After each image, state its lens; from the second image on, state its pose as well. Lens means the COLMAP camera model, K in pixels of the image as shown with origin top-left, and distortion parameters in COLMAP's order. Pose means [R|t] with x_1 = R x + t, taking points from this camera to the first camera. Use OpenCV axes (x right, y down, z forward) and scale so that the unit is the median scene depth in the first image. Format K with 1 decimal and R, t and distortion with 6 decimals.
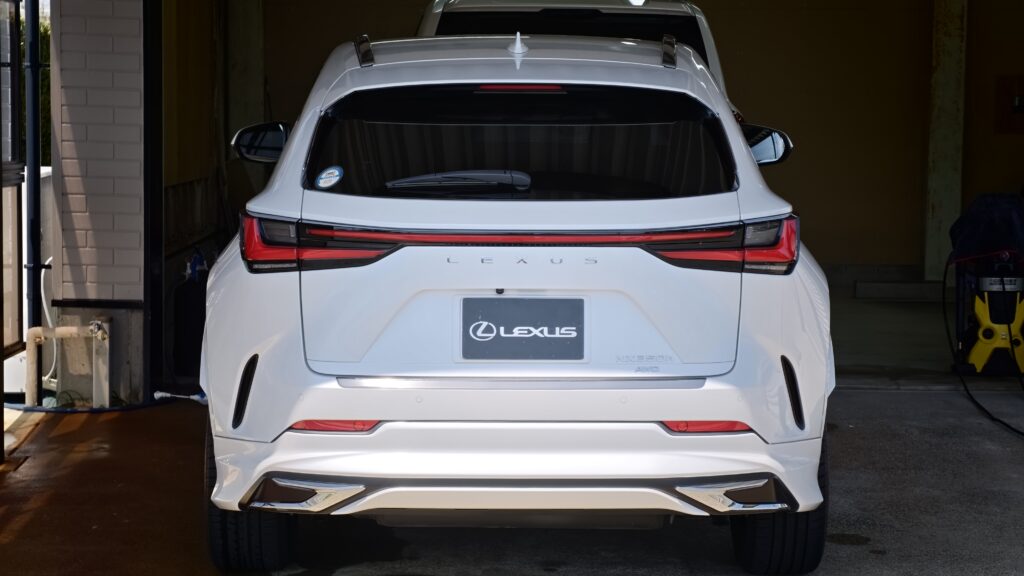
lens RADIAL K [[2353.8, 0, 512.0], [0, 2353.8, 288.0], [0, 0, 1]] dist [0.240445, -0.086113]
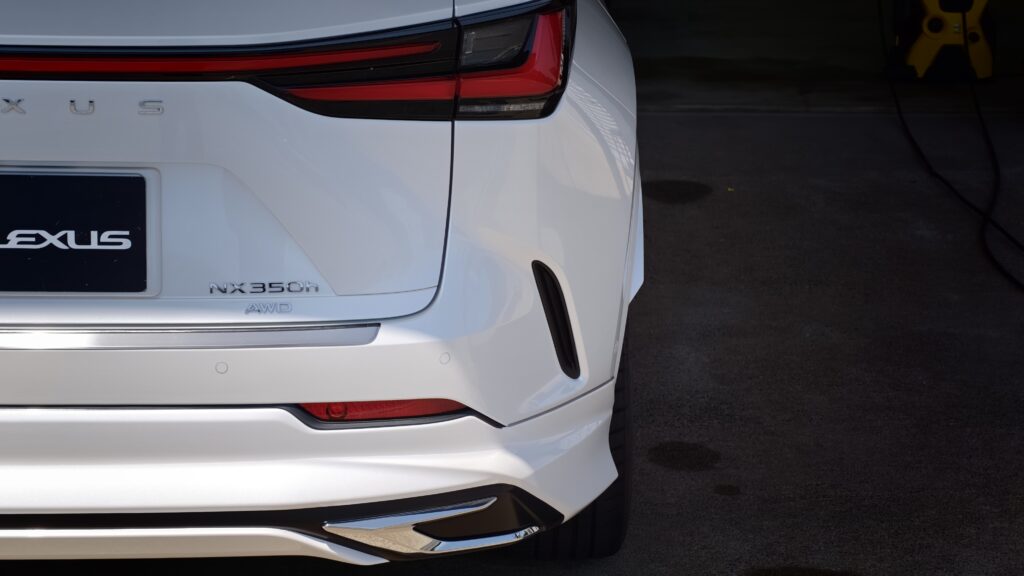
lens RADIAL K [[2353.8, 0, 512.0], [0, 2353.8, 288.0], [0, 0, 1]] dist [0.240445, -0.086113]
pose [[0.999847, 0.005192, 0.016679, 0.101334], [-0.008303, 0.981314, 0.192233, -0.071518], [-0.015369, -0.192342, 0.981208, 0.466393]]
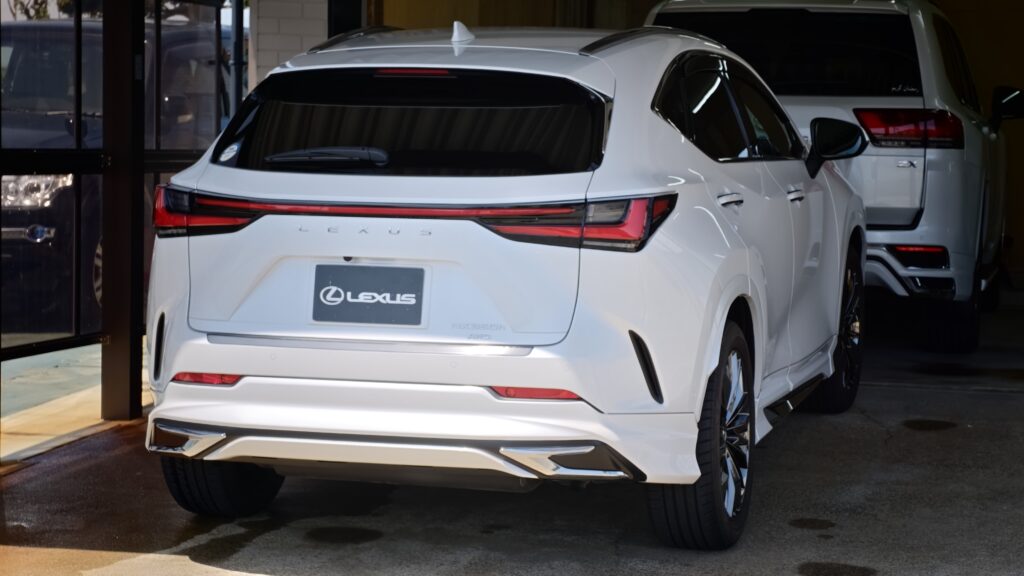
lens RADIAL K [[2353.8, 0, 512.0], [0, 2353.8, 288.0], [0, 0, 1]] dist [0.240445, -0.086113]
pose [[0.958767, 0.029431, -0.282665, 0.361986], [-0.031747, 0.999489, -0.003617, 0.015736], [0.282414, 0.012442, 0.959212, -0.010204]]
